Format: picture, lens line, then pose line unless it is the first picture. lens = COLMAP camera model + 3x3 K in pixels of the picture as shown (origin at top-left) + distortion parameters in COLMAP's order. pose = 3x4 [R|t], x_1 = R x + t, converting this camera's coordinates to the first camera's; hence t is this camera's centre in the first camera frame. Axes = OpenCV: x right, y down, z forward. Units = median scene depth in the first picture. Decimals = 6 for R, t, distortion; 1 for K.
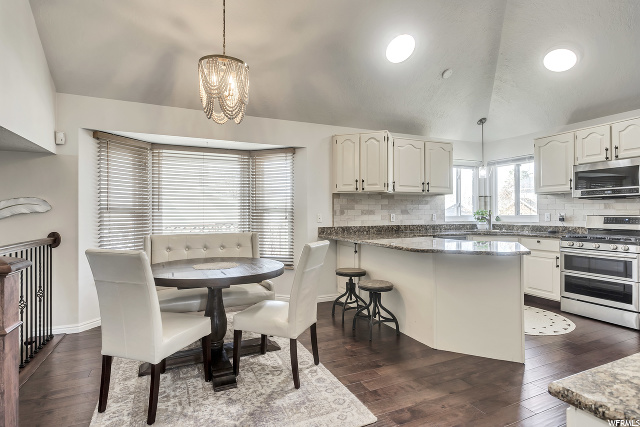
lens RADIAL K [[335.7, 0, 320.0], [0, 335.7, 213.5], [0, 0, 1]] dist [0.000481, -0.000283]
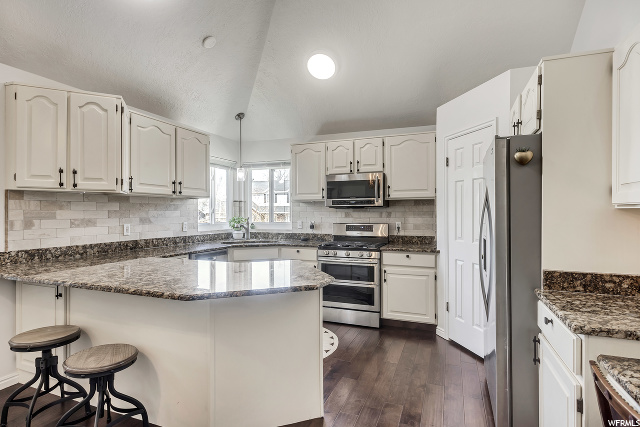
lens RADIAL K [[335.7, 0, 320.0], [0, 335.7, 213.5], [0, 0, 1]] dist [0.000481, -0.000283]
pose [[0.718379, 0.003582, 0.695642, 0.025153], [-0.003658, 0.999992, -0.001372, -0.022349], [-0.695642, -0.001559, 0.718387, 0.250940]]
